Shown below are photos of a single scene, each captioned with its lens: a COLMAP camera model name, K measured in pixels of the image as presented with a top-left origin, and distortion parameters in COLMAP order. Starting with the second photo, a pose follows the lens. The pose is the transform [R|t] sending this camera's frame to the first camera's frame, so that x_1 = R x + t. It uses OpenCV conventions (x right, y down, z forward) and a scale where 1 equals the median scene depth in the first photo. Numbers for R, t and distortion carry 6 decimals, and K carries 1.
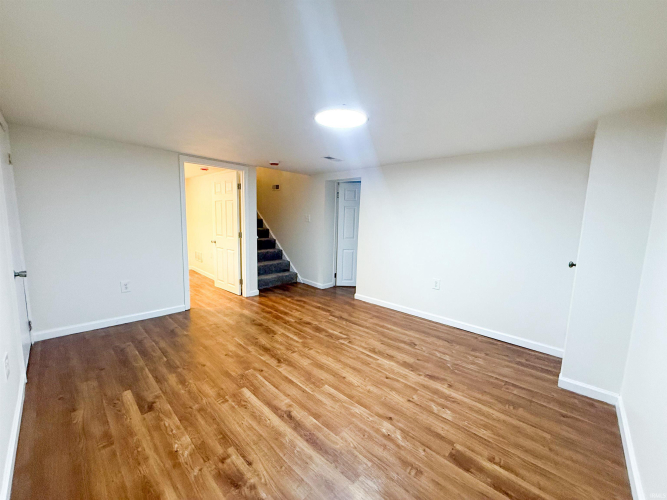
lens RADIAL K [[264.1, 0, 334.4], [0, 264.1, 249.7], [0, 0, 1]] dist [0.000003, 0.000198]
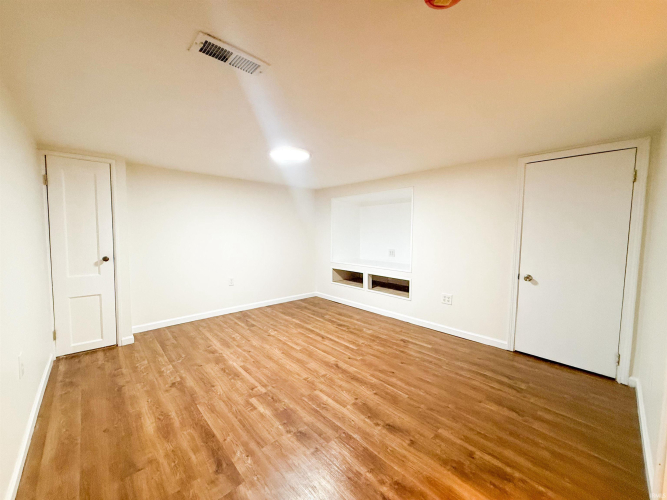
lens RADIAL K [[264.1, 0, 332.6], [0, 264.1, 248.6], [0, 0, 1]] dist [0.000003, 0.000198]
pose [[-0.997327, -0.036452, 0.063330, -0.236869], [-0.023649, 0.981060, 0.192253, -0.232243], [-0.069139, 0.190241, -0.979300, 1.911189]]
